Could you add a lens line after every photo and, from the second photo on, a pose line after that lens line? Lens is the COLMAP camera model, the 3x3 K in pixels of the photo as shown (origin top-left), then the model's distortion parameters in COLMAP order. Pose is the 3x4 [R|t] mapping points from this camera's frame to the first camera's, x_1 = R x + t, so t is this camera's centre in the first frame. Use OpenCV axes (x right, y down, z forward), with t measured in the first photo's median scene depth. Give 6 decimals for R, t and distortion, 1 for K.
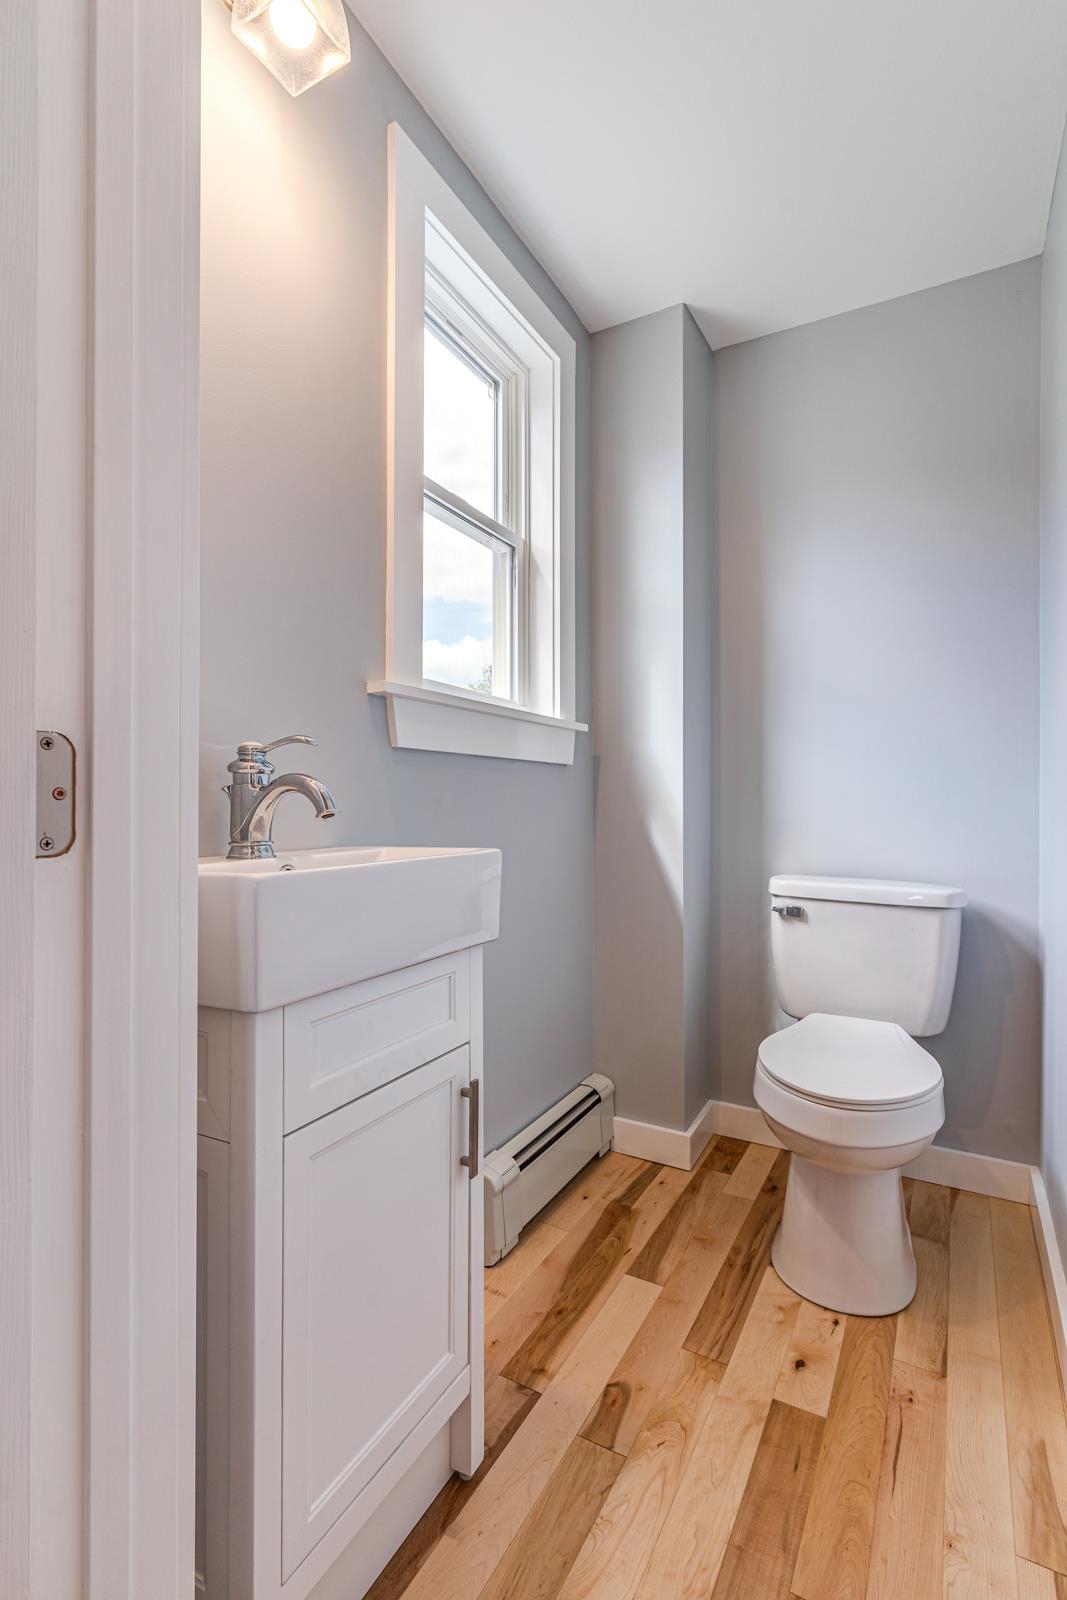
lens RADIAL K [[759.8, 0, 533.5], [0, 759.8, 800.0], [0, 0, 1]] dist [0.002067, 0.000248]
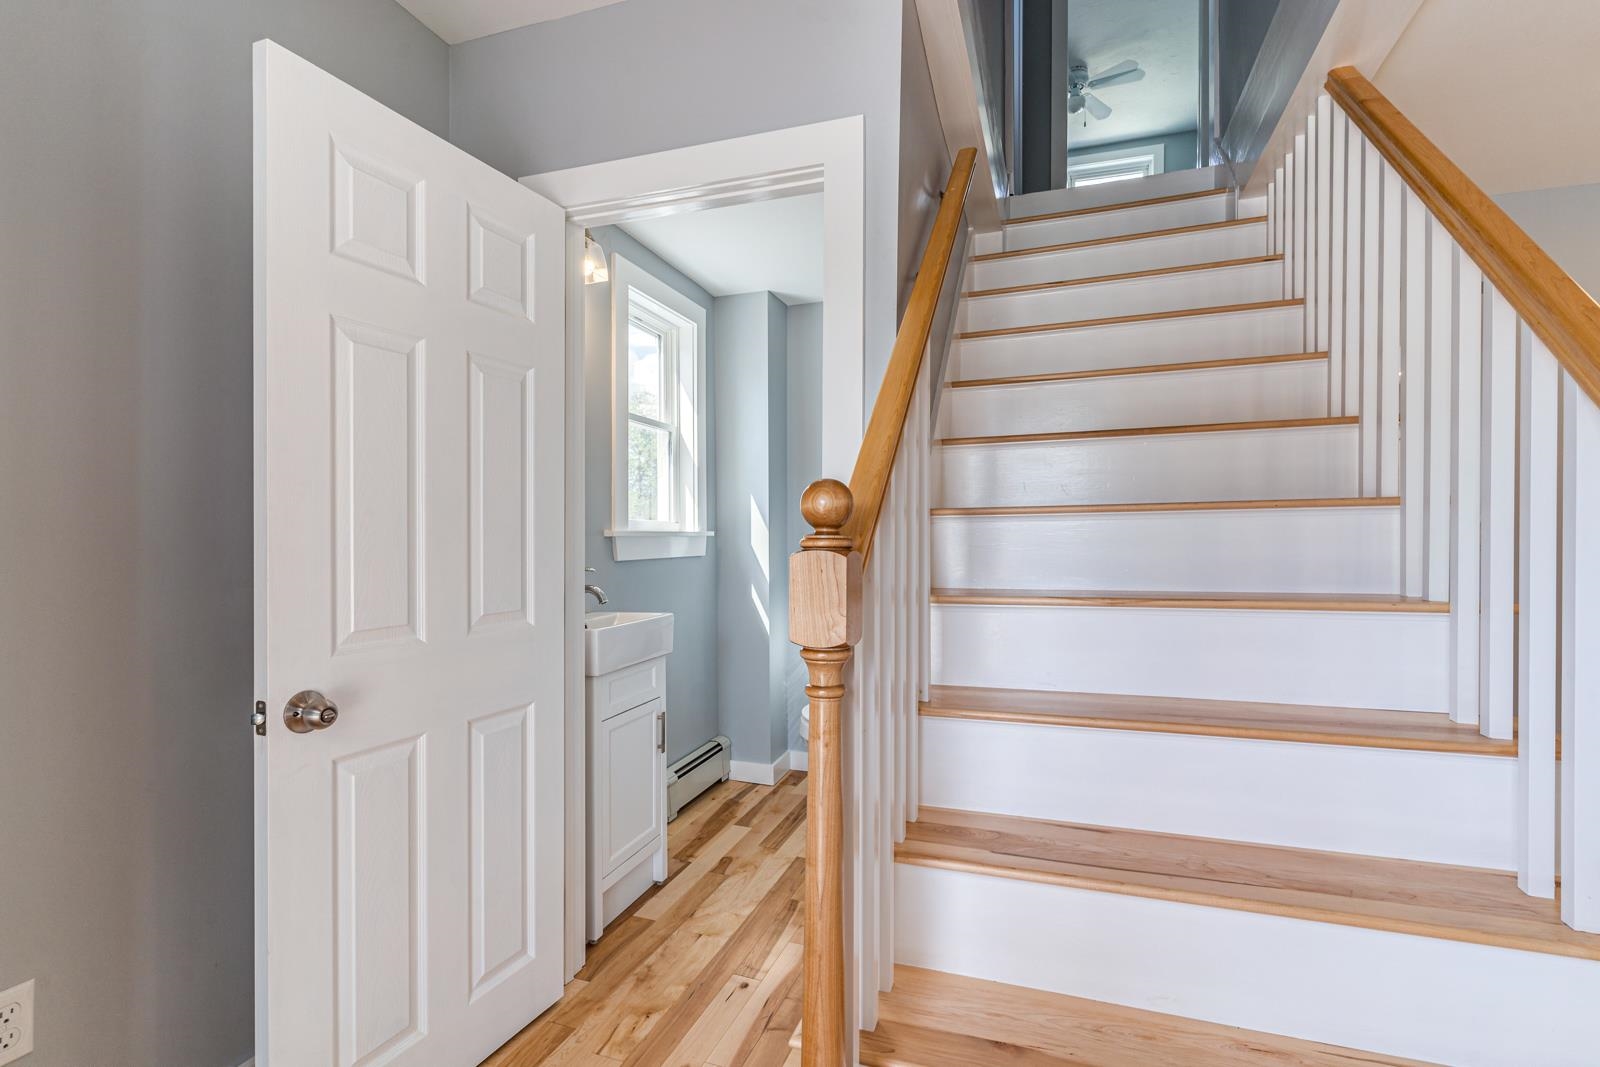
lens RADIAL K [[759.8, 0, 799.6], [0, 759.8, 538.1], [0, 0, 1]] dist [0.002067, 0.000248]
pose [[0.985077, -0.005294, 0.172033, -0.042679], [0.003705, 0.999947, 0.009557, -0.128114], [-0.172075, -0.008777, 0.985045, -0.923742]]
